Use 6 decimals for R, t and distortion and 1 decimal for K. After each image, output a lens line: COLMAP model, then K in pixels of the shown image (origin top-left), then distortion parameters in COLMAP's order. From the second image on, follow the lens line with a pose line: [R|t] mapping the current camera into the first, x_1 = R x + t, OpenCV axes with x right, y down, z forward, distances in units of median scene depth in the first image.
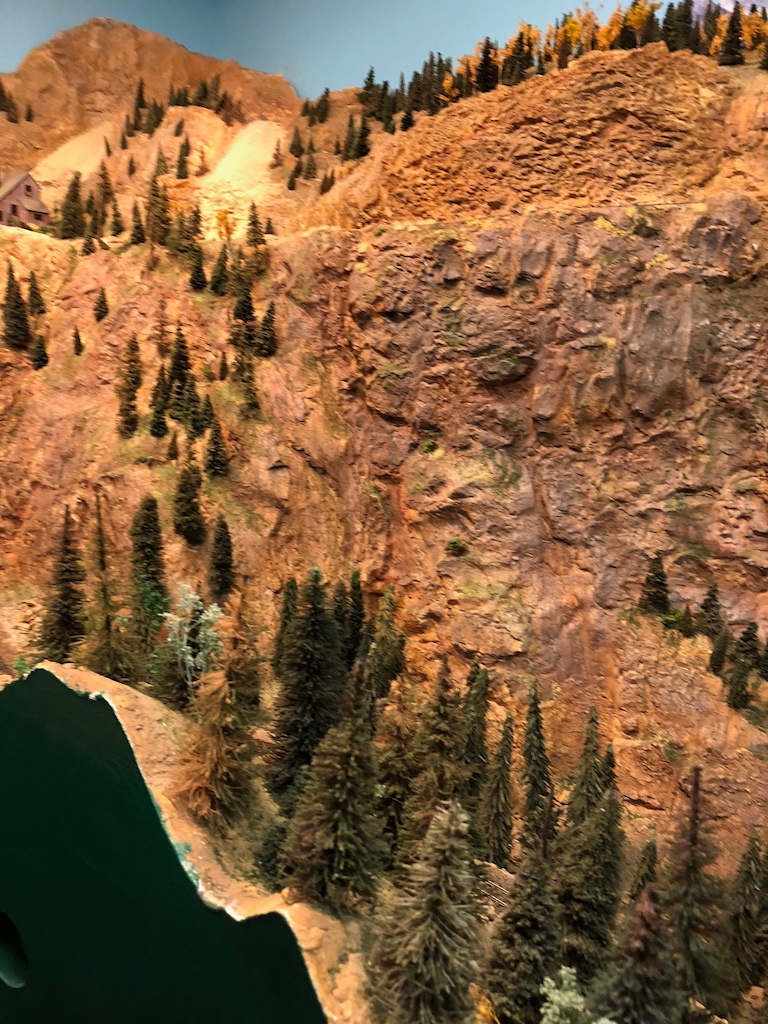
lens RADIAL K [[843.0, 0, 409.2], [0, 843.0, 512.5], [0, 0, 1]] dist [0.036322, -0.043726]
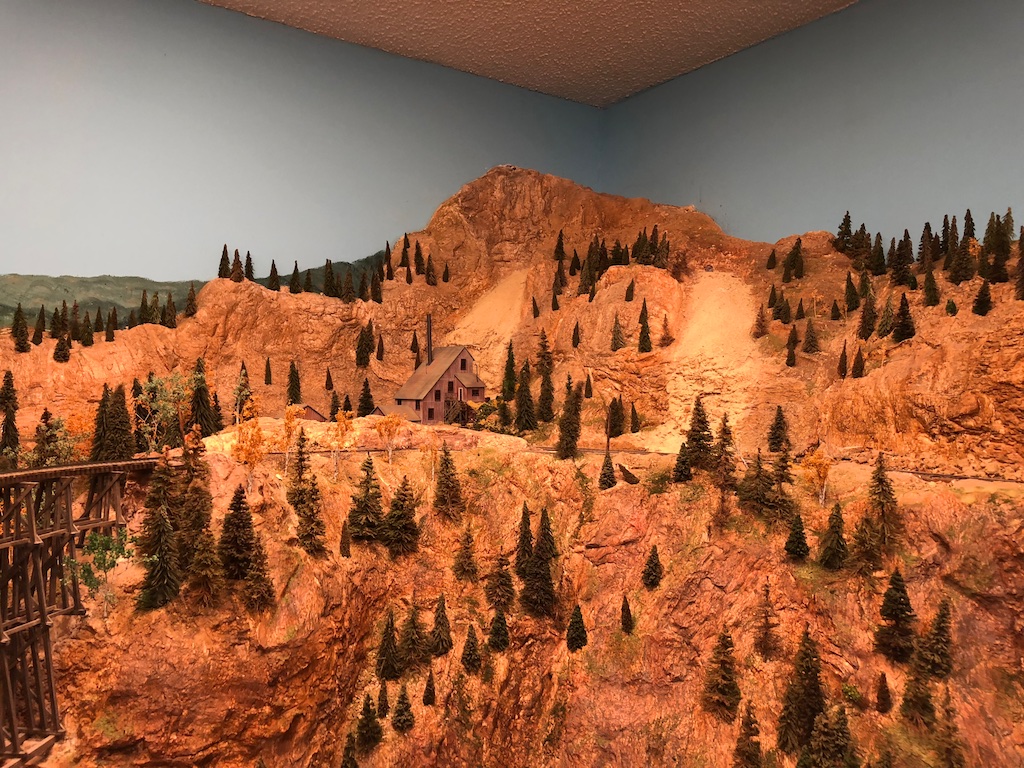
lens RADIAL K [[843.0, 0, 518.7], [0, 843.0, 380.2], [0, 0, 1]] dist [0.036322, -0.043726]
pose [[0.989292, -0.041351, -0.139970, -0.407535], [0.014939, 0.982678, -0.184719, -0.299899], [0.145184, 0.180650, 0.972773, 0.191848]]
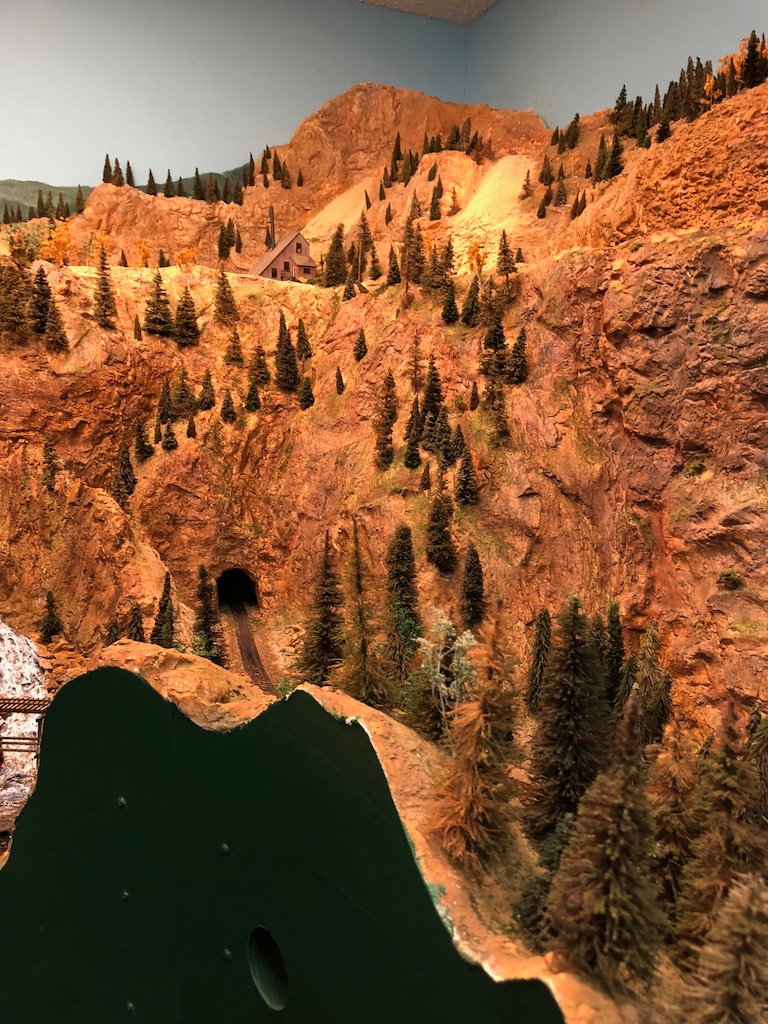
lens RADIAL K [[843.0, 0, 404.1], [0, 843.0, 511.1], [0, 0, 1]] dist [0.036322, -0.043726]
pose [[0.955936, -0.011613, -0.293345, -0.008093], [-0.001179, 0.999057, -0.043395, 0.006485], [0.293572, 0.041829, 0.955021, 0.027926]]
